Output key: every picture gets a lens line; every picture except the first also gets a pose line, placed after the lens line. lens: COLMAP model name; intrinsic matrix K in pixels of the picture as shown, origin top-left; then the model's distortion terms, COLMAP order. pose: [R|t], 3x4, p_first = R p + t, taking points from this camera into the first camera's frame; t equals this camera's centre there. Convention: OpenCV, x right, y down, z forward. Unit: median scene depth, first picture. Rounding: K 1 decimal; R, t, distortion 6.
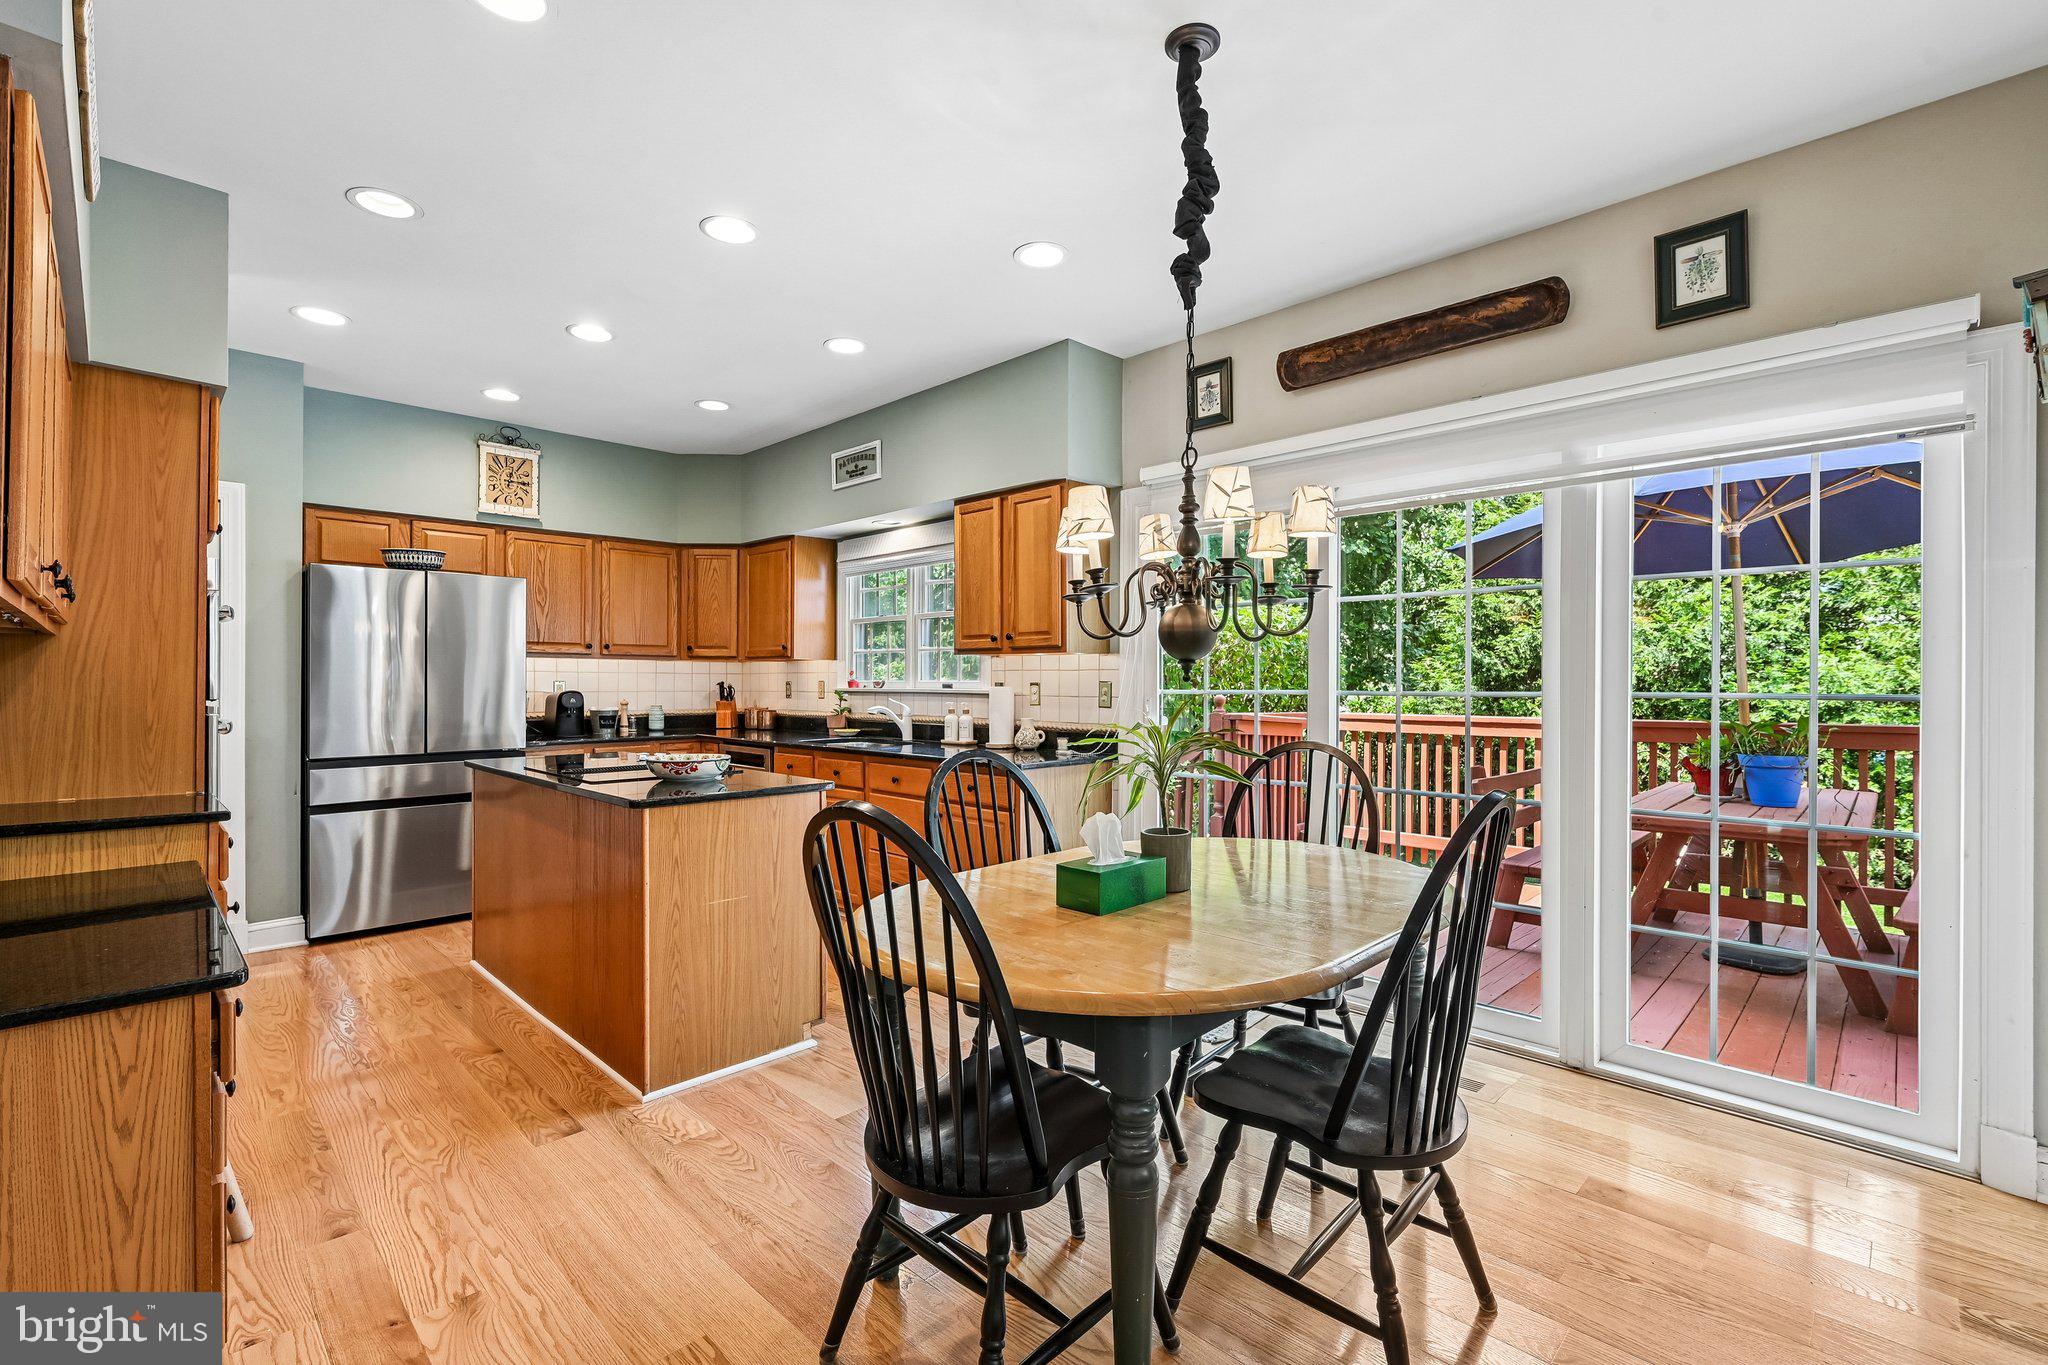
lens RADIAL K [[909.9, 0, 1044.6], [0, 909.9, 680.0], [0, 0, 1]] dist [-0.000290, -0.000151]
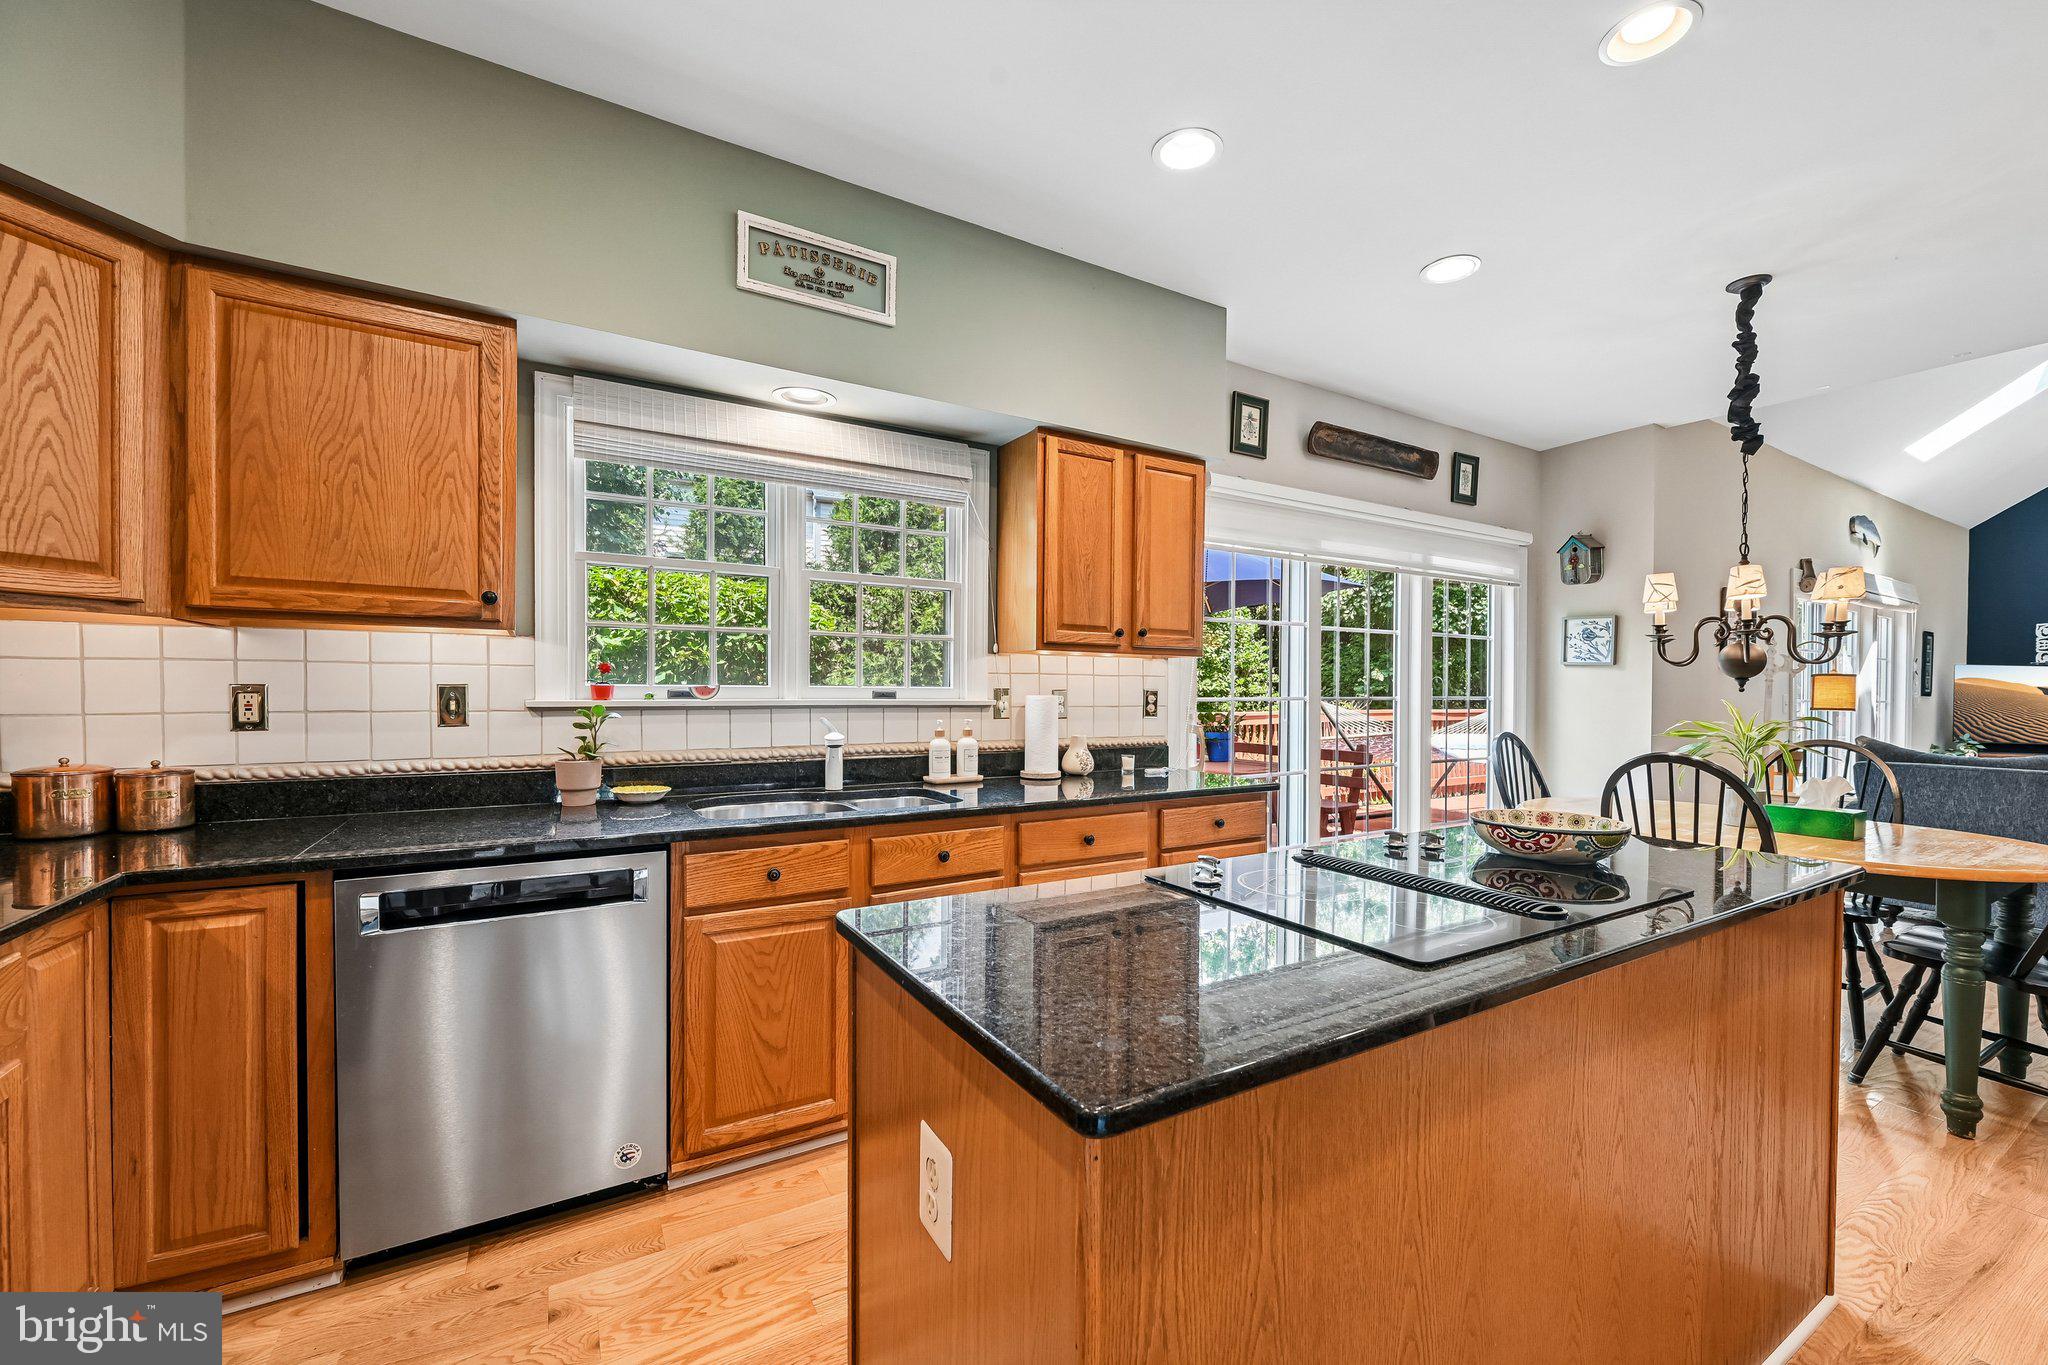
lens RADIAL K [[805.5, 0, 1030.9], [0, 805.5, 688.6], [0, 0, 1]] dist [-0.000295, -0.000127]
pose [[0.253470, -0.001725, 0.967342, -0.600354], [-0.006841, 0.999970, 0.003575, -0.000330], [-0.967319, -0.007523, 0.253451, 0.739782]]
